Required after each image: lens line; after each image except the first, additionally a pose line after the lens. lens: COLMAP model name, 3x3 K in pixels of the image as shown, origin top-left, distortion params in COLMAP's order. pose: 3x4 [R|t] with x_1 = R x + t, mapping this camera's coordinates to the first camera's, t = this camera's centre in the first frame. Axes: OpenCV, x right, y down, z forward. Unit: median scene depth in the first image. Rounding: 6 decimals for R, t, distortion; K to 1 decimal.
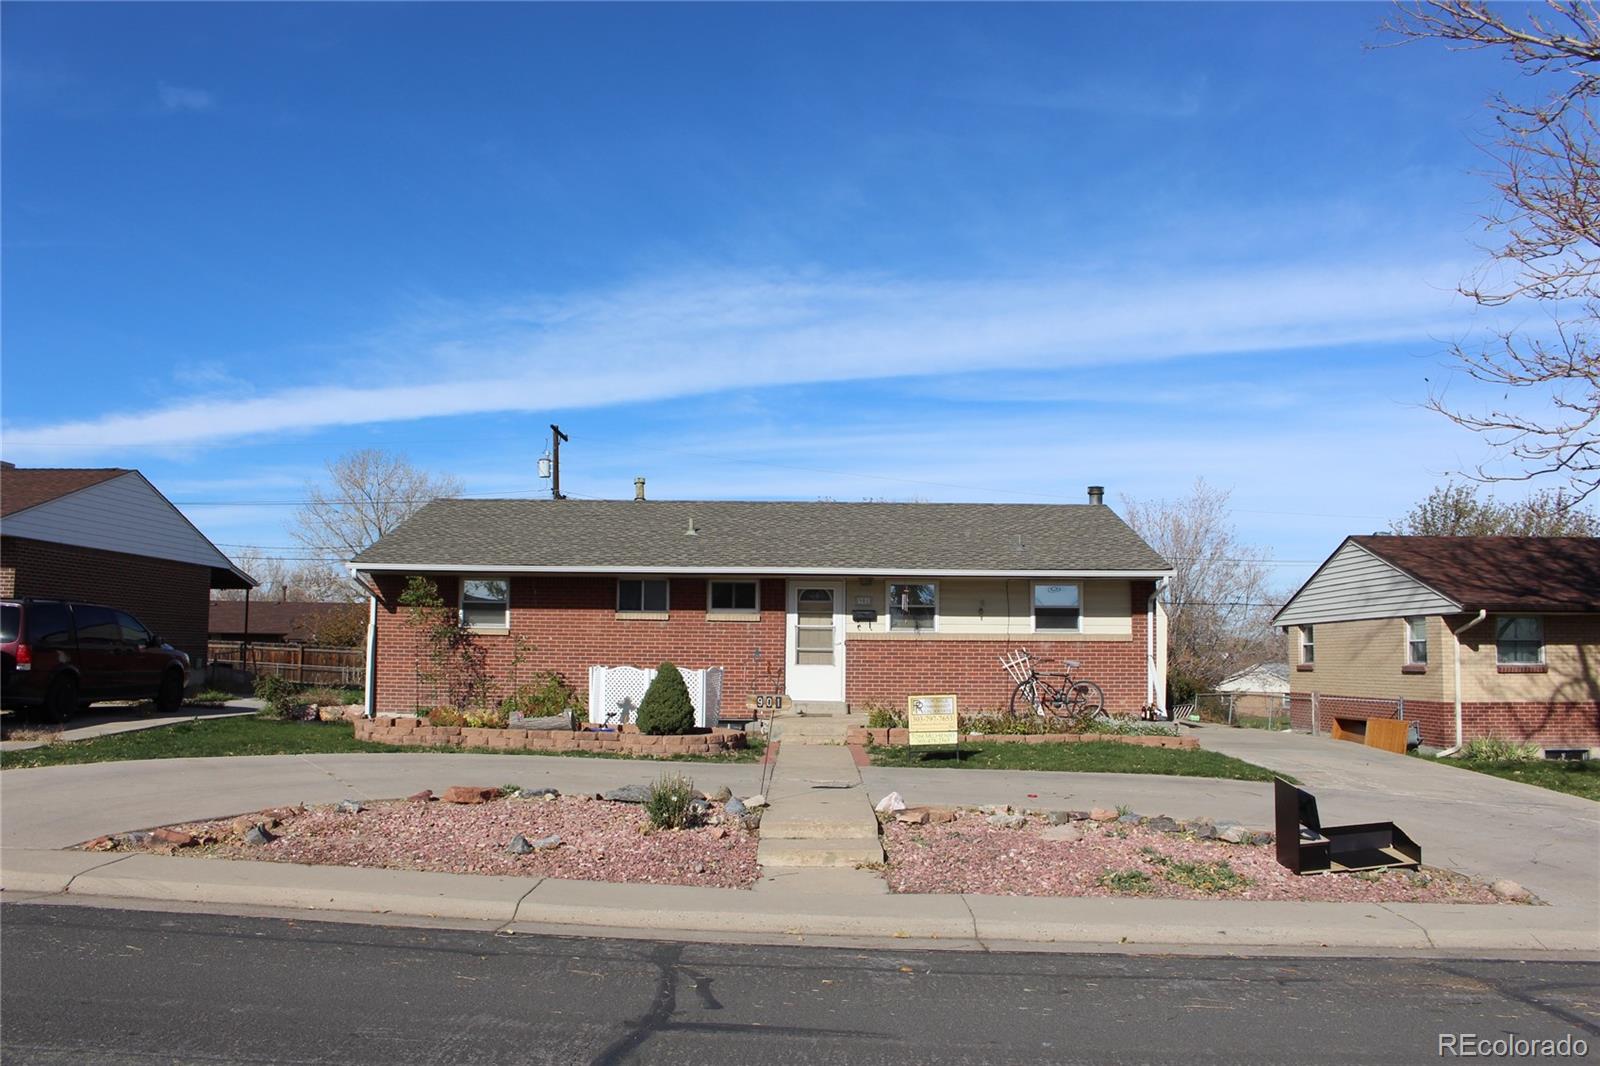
lens RADIAL K [[1343.1, 0, 800.0], [0, 1343.1, 533.0], [0, 0, 1]] dist [-0.125252, 0.002144]
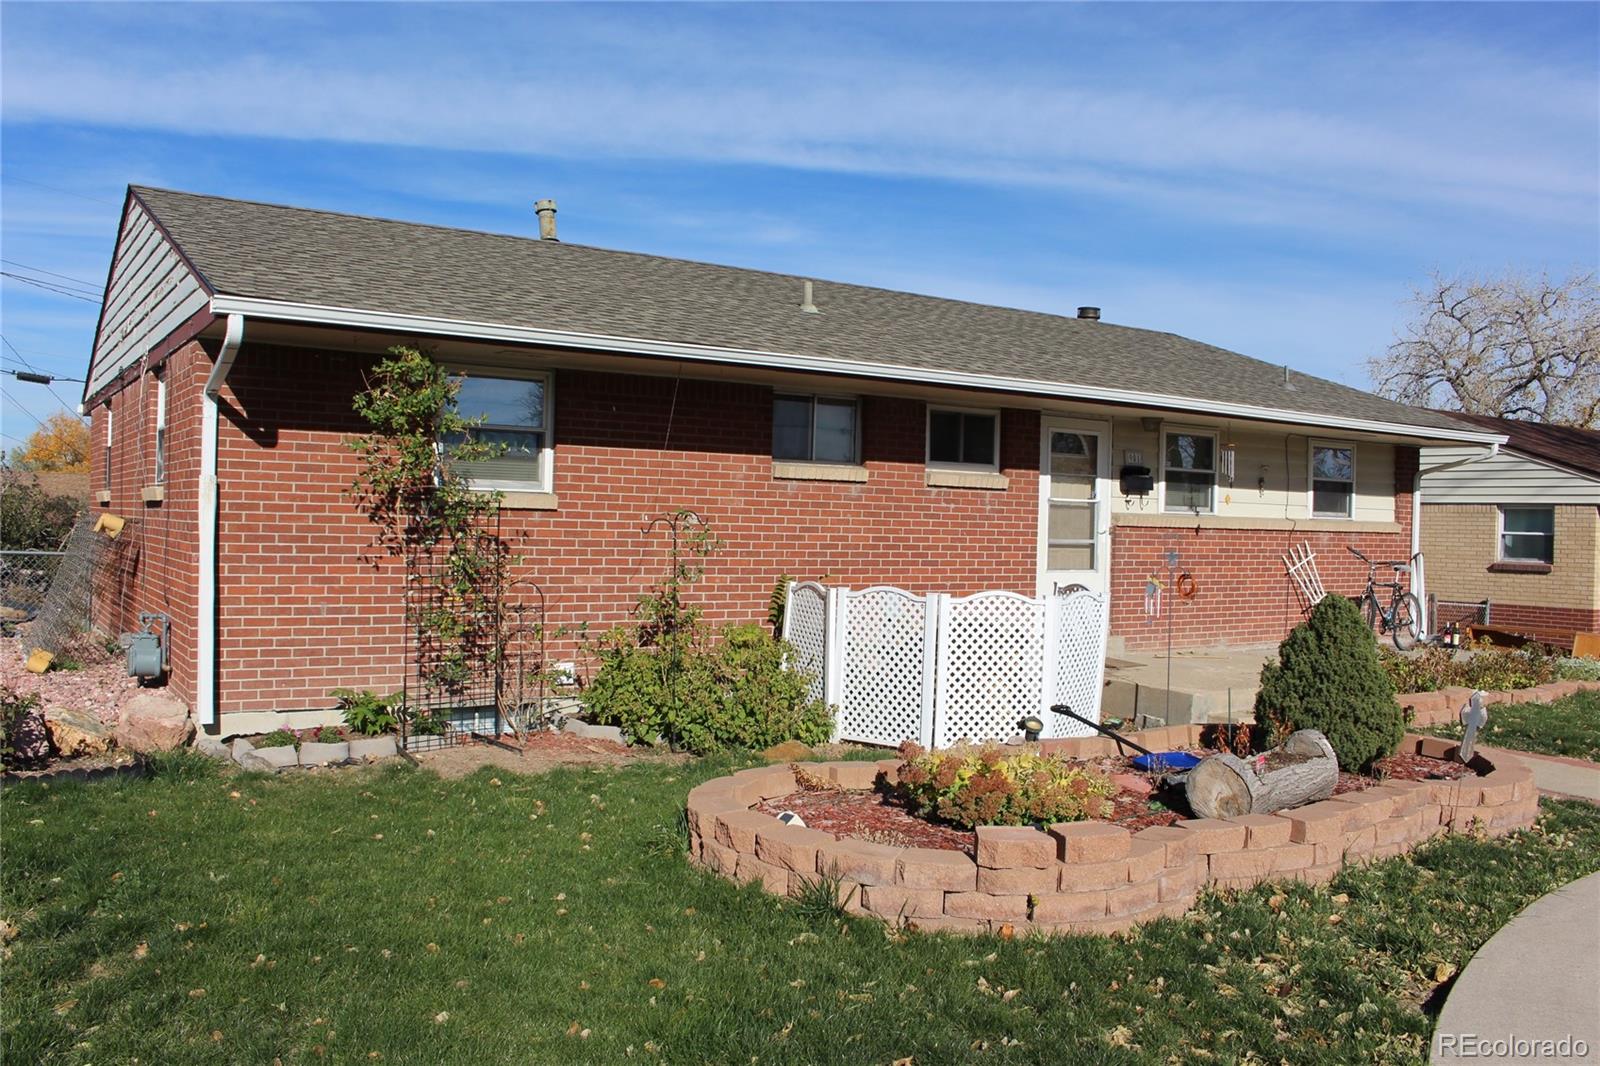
lens RADIAL K [[1343.1, 0, 800.0], [0, 1343.1, 533.0], [0, 0, 1]] dist [-0.125252, 0.002144]
pose [[0.823961, 0.005584, 0.566619, -0.391522], [-0.075654, 0.992083, 0.100237, 0.036418], [-0.561574, -0.125458, 0.817860, 0.613620]]
